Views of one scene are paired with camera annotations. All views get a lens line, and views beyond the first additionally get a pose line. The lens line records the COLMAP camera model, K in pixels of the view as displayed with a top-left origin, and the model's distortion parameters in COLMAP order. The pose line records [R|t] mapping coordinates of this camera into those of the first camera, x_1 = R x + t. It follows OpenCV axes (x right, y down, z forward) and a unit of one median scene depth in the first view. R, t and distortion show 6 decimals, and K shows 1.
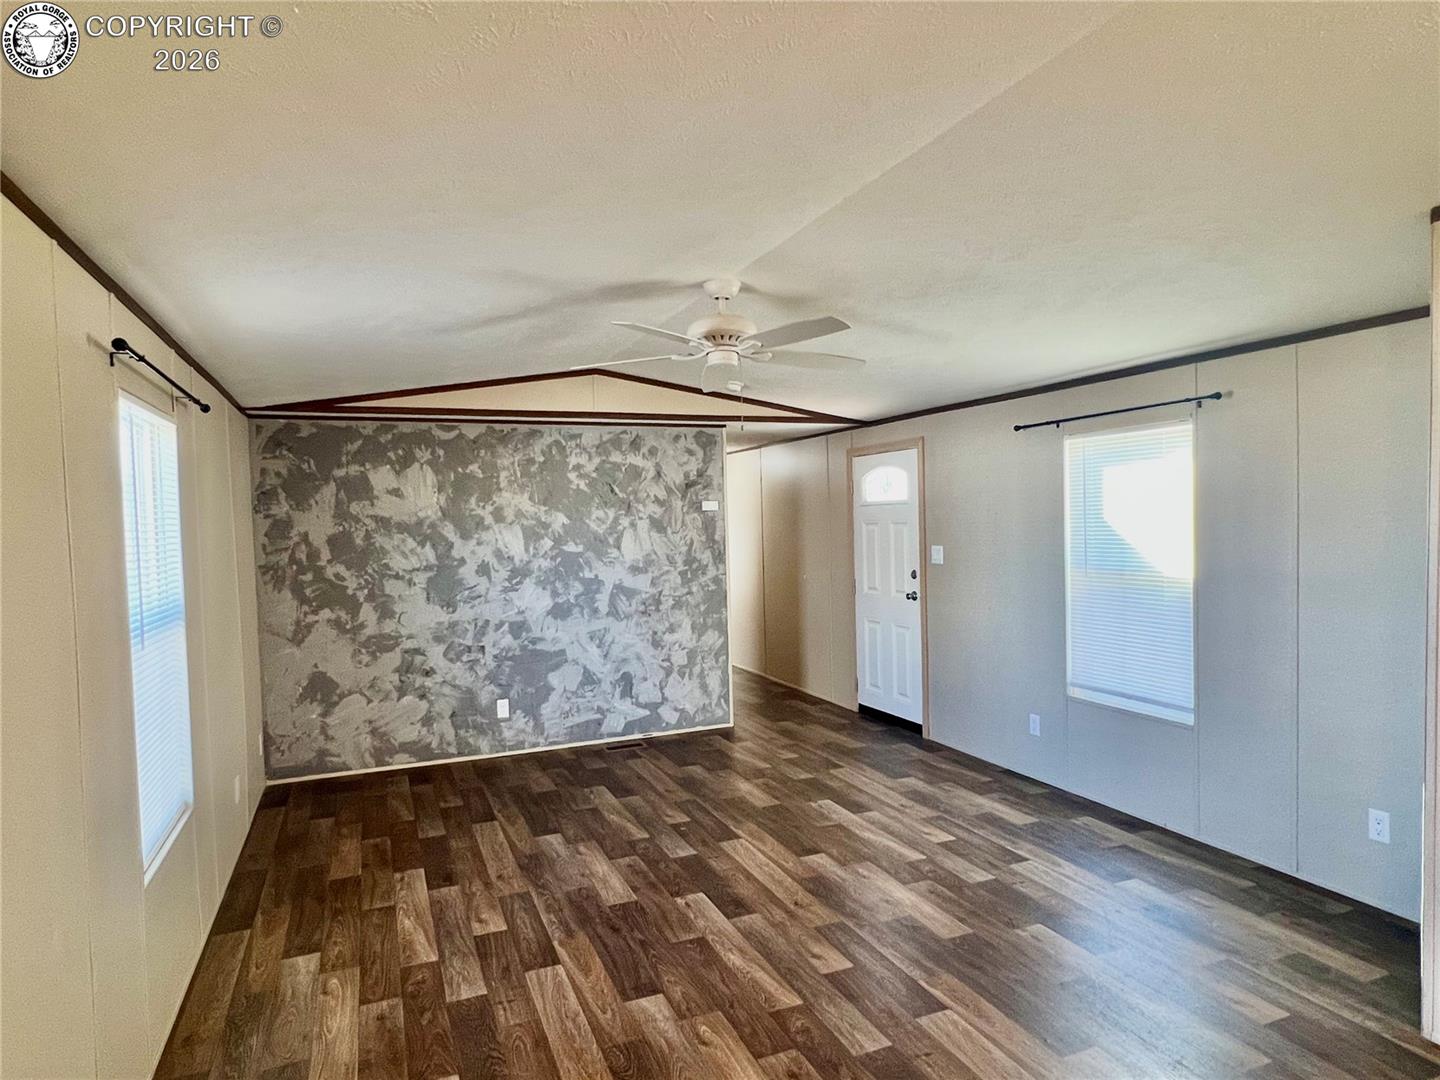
lens RADIAL K [[859.7, 0, 720.6], [0, 859.7, 541.8], [0, 0, 1]] dist [0.001219, 0.000318]
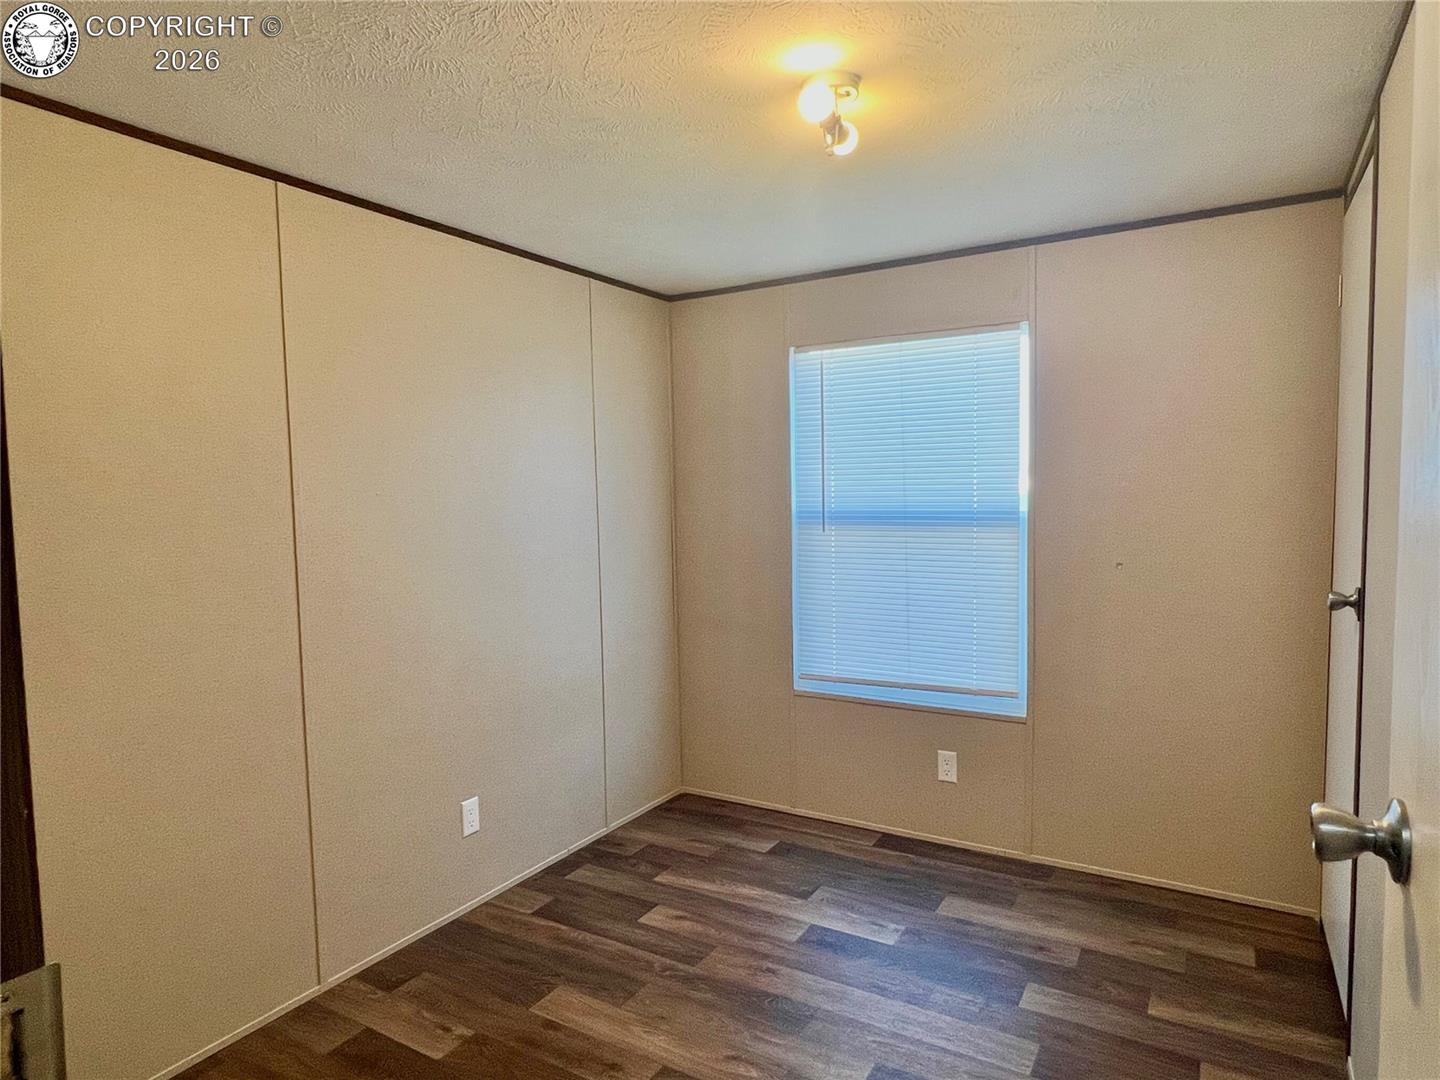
lens RADIAL K [[859.7, 0, 721.5], [0, 859.7, 538.5], [0, 0, 1]] dist [0.001219, 0.000318]
pose [[-0.799030, 0.083923, -0.595406, 0.151781], [0.019166, 0.993264, 0.114281, -0.019046], [0.600986, 0.079903, -0.795256, 1.613774]]
